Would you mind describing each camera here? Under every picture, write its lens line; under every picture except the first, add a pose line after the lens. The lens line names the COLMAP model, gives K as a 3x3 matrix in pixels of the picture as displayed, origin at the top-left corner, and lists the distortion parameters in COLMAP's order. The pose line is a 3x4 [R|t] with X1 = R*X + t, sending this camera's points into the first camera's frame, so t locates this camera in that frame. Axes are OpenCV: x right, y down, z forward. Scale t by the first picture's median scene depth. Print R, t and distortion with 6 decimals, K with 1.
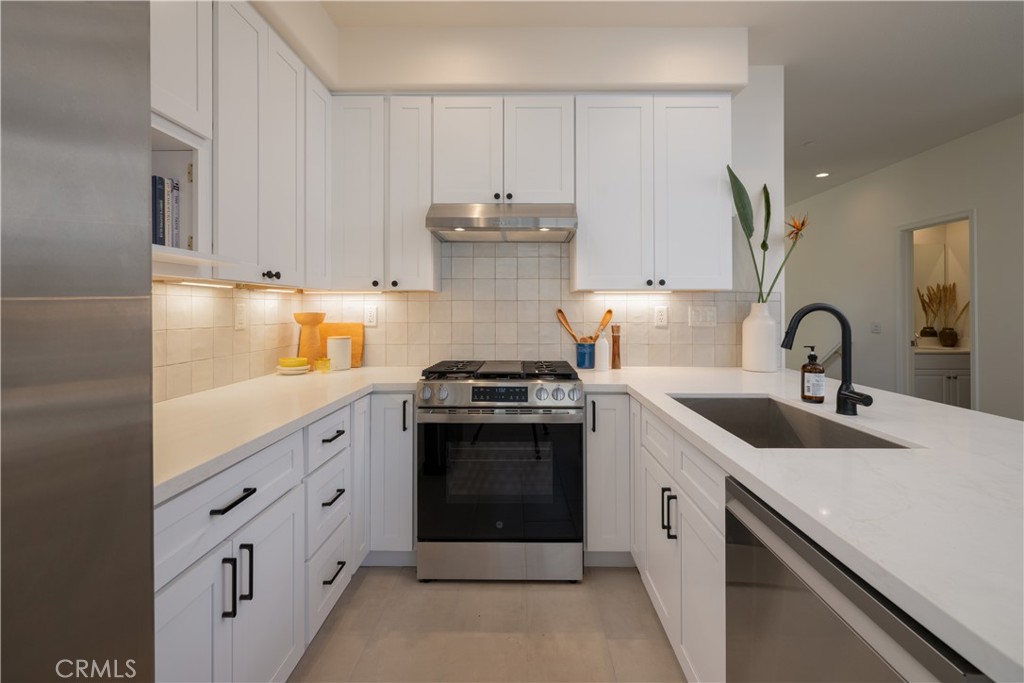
lens RADIAL K [[455.2, 0, 512.6], [0, 455.2, 313.5], [0, 0, 1]] dist [-0.000234, 0.000417]
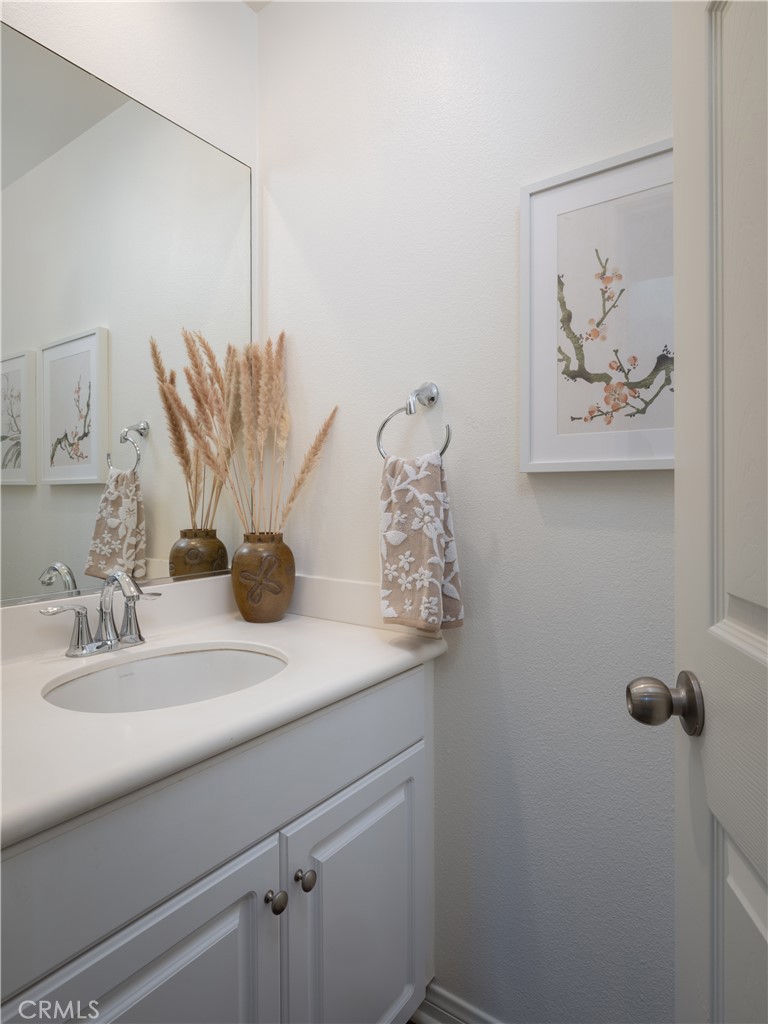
lens RADIAL K [[589.6, 0, 382.8], [0, 589.6, 507.5], [0, 0, 1]] dist [0.000115, -0.000021]
pose [[0.562714, -0.001727, 0.826650, 0.739244], [0.001994, 0.999998, 0.000732, 0.018749], [-0.826649, 0.001236, 0.562716, 0.776594]]
